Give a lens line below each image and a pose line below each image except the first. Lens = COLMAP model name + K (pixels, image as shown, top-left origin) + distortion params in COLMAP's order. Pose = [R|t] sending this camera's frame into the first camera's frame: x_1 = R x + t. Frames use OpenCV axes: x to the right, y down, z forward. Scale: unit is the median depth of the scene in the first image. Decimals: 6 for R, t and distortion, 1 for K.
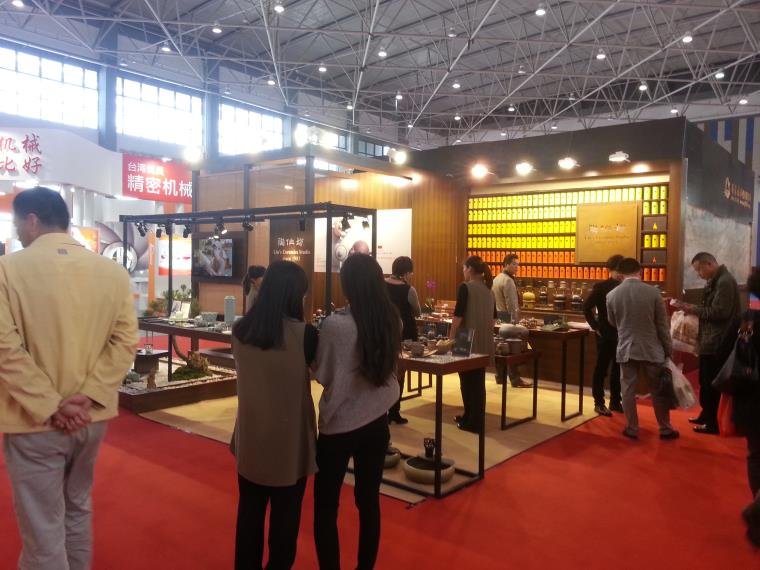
lens RADIAL K [[615.5, 0, 378.8], [0, 615.5, 283.0], [0, 0, 1]] dist [0.039483, -0.061581]
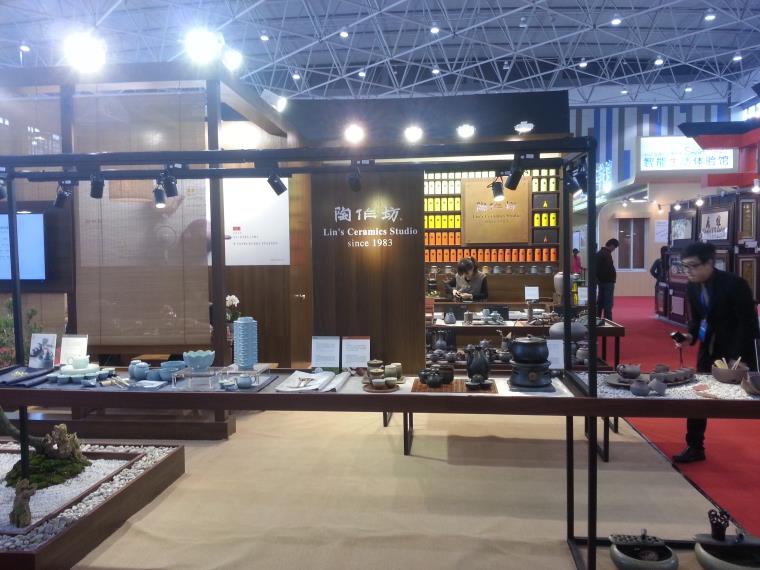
lens RADIAL K [[615.5, 0, 380.3], [0, 615.5, 286.2], [0, 0, 1]] dist [0.039483, -0.061581]
pose [[0.827122, -0.058064, 0.559016, -0.292748], [0.041998, 0.998254, 0.041546, -0.014717], [-0.560452, -0.010886, 0.828116, 0.332376]]
